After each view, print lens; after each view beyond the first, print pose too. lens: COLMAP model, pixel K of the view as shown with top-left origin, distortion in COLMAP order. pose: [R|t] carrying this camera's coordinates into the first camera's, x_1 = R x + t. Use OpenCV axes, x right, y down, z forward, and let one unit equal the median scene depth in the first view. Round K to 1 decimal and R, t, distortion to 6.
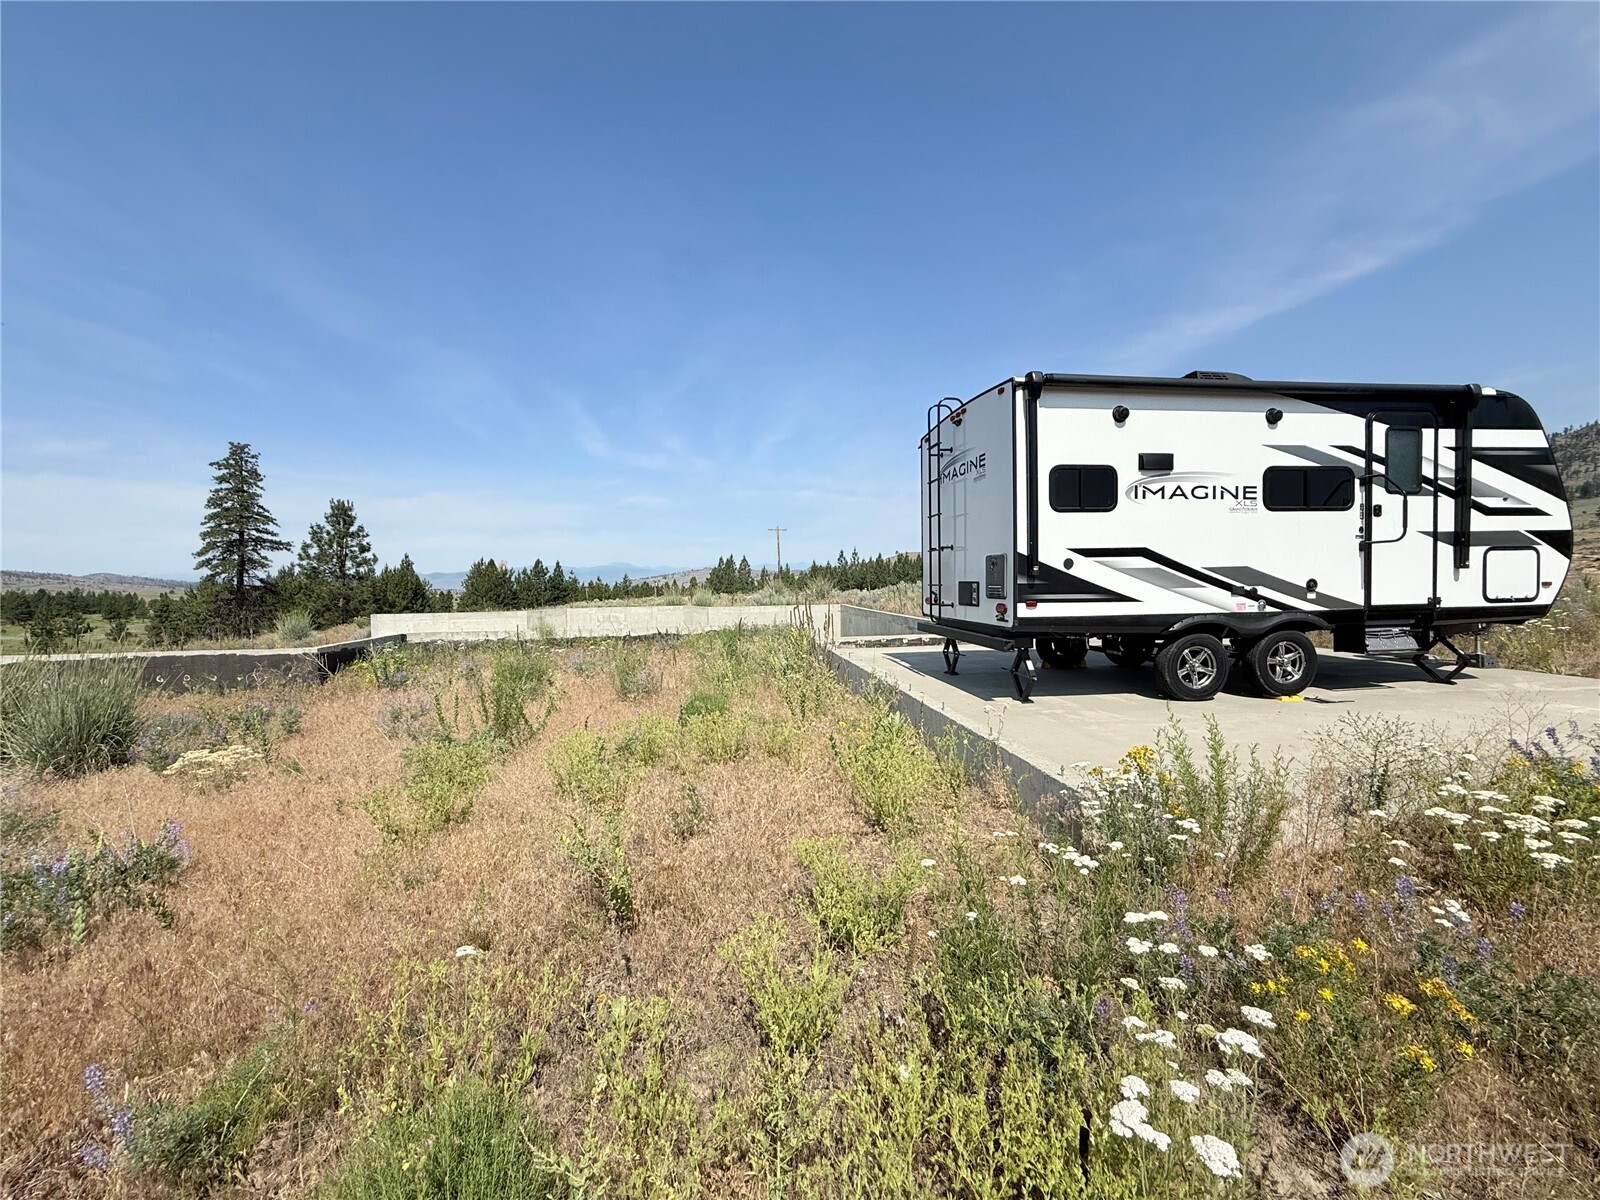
lens RADIAL K [[639.7, 0, 799.1], [0, 639.7, 598.8], [0, 0, 1]] dist [-0.000995, -0.000076]
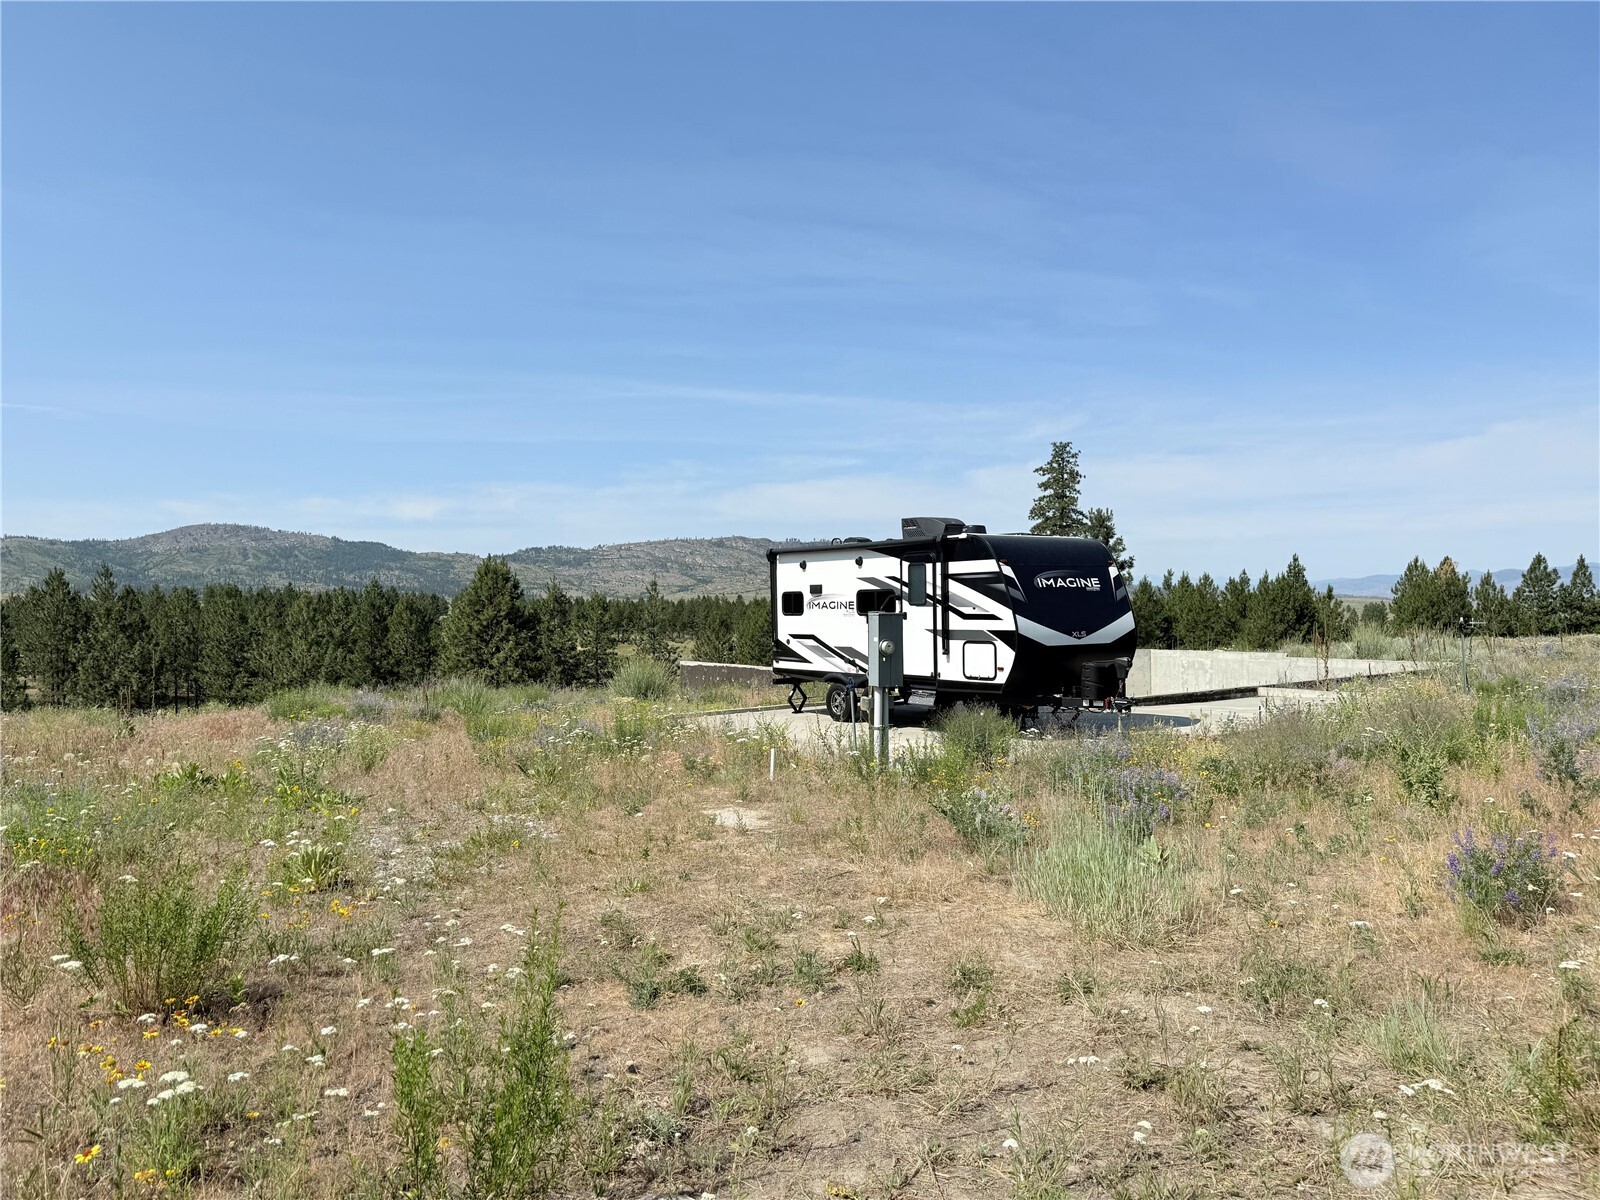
lens RADIAL K [[1125.0, 0, 803.3], [0, 1125.0, 603.6], [0, 0, 1]] dist [0.057921, -0.001497]
pose [[0.480593, 0.011788, -0.876865, 3.180403], [-0.021391, 0.999770, 0.001716, -0.163834], [0.876683, 0.017932, 0.480734, -0.569495]]
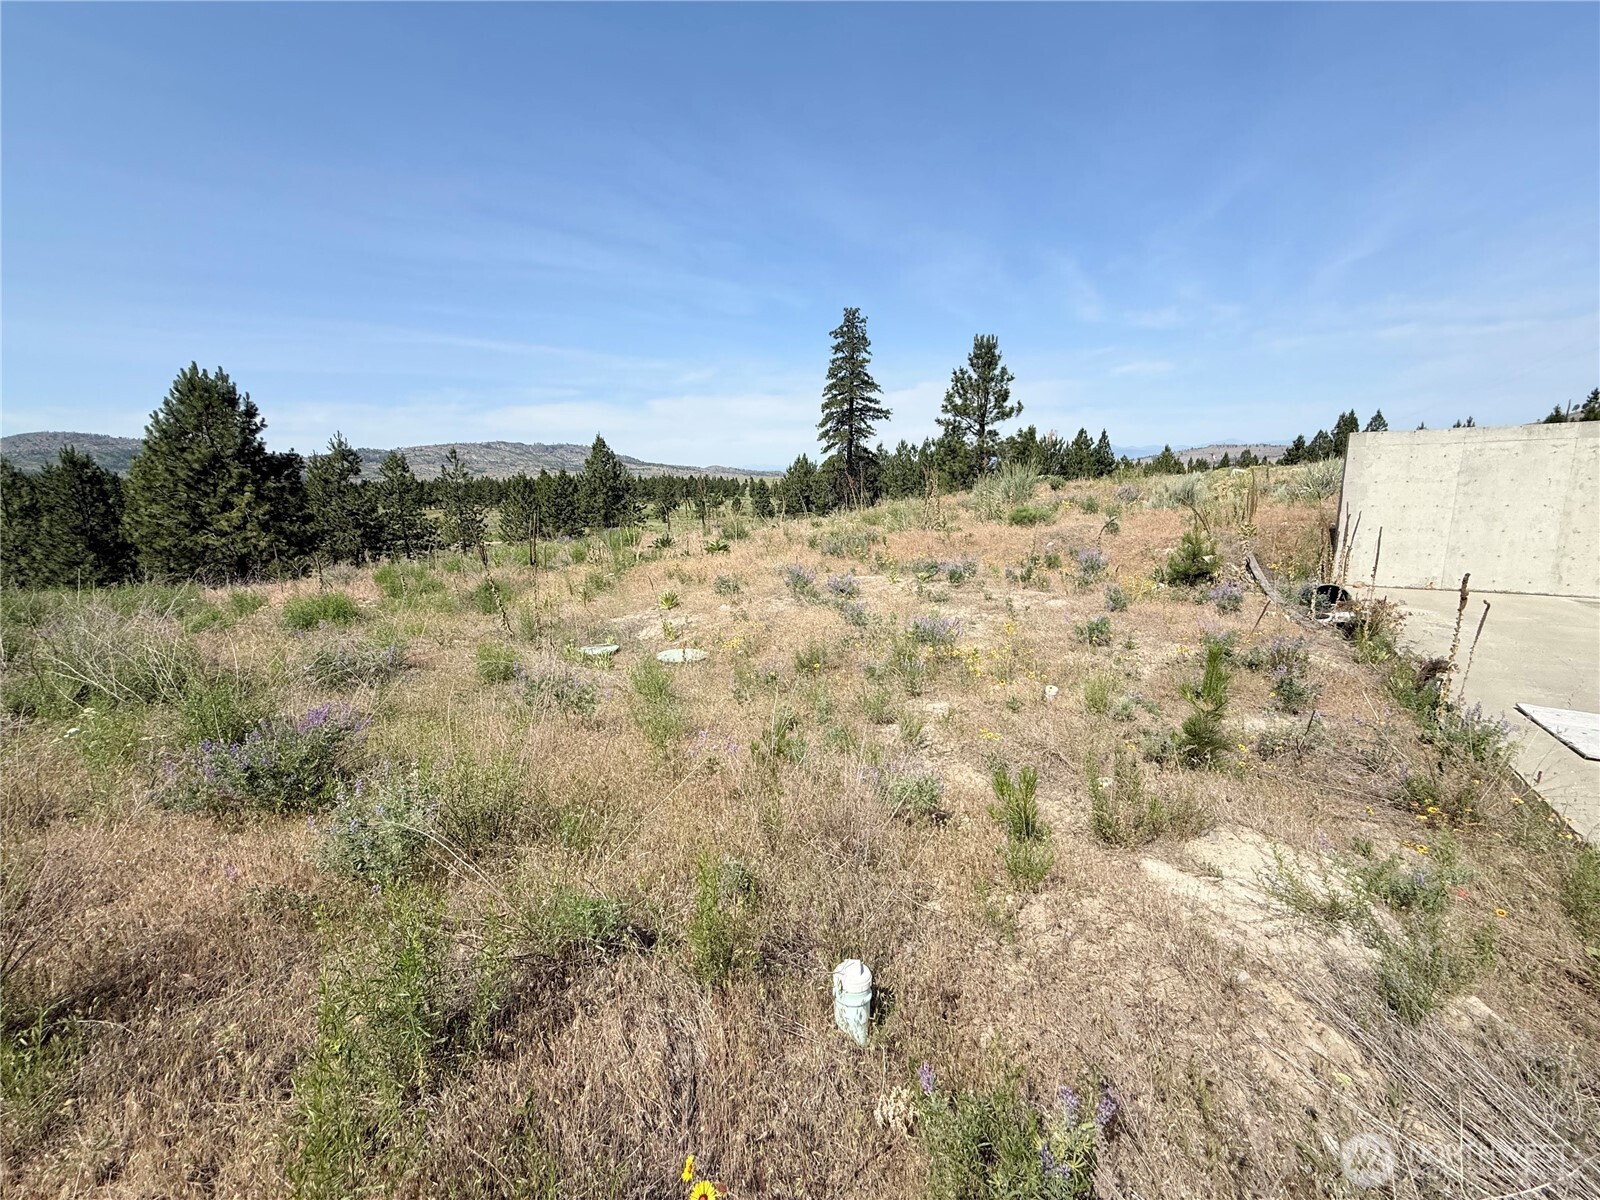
lens RADIAL K [[639.7, 0, 796.3], [0, 639.7, 601.0], [0, 0, 1]] dist [-0.000995, -0.000076]
pose [[0.762208, 0.116151, -0.636826, -2.531163], [0.000374, 0.983691, 0.179864, 0.239099], [0.647332, -0.137332, 0.749734, 1.373494]]
